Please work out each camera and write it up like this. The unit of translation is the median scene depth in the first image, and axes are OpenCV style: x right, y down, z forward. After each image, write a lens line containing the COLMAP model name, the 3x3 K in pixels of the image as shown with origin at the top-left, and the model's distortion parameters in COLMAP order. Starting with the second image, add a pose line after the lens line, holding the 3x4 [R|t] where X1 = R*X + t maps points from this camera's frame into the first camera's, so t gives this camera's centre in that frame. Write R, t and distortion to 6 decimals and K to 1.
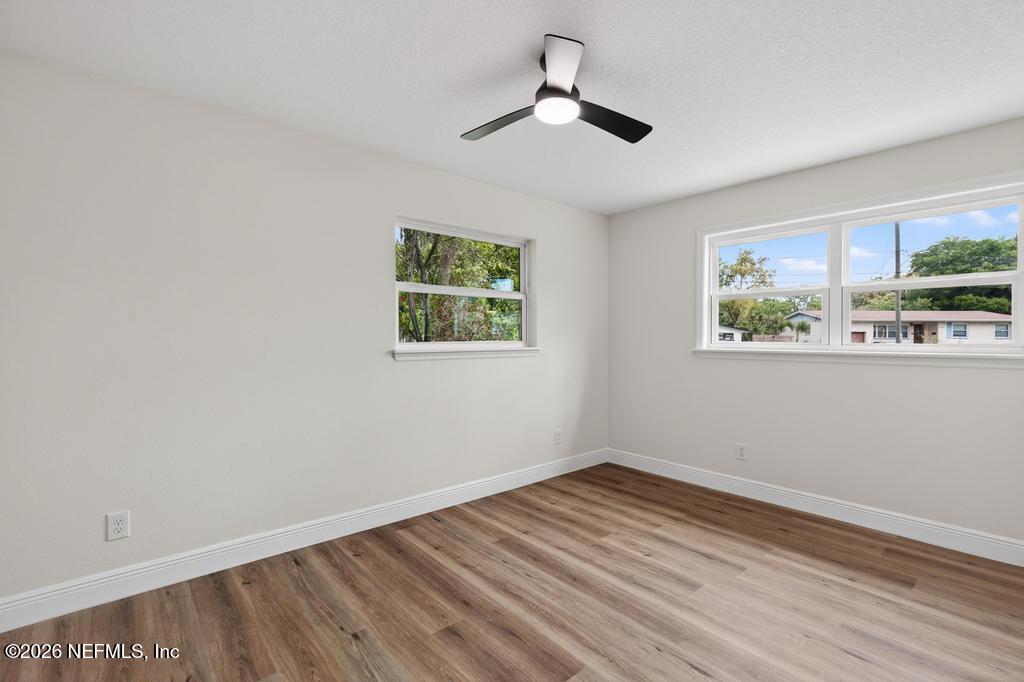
lens RADIAL K [[472.8, 0, 507.1], [0, 472.8, 333.2], [0, 0, 1]] dist [0.002979, -0.002330]
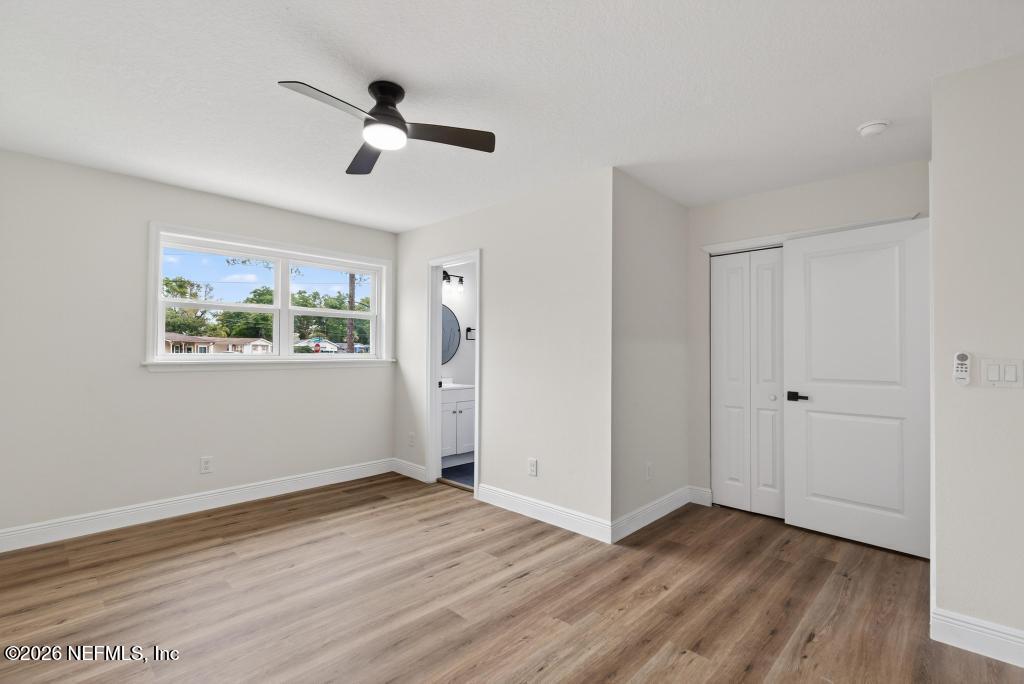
lens RADIAL K [[472.8, 0, 521.0], [0, 472.8, 343.3], [0, 0, 1]] dist [0.002979, -0.002330]
pose [[-0.128668, 0.014054, 0.991588, -0.687641], [-0.017655, 0.999709, -0.016460, 0.002858], [-0.991531, -0.019625, -0.128382, 0.583910]]
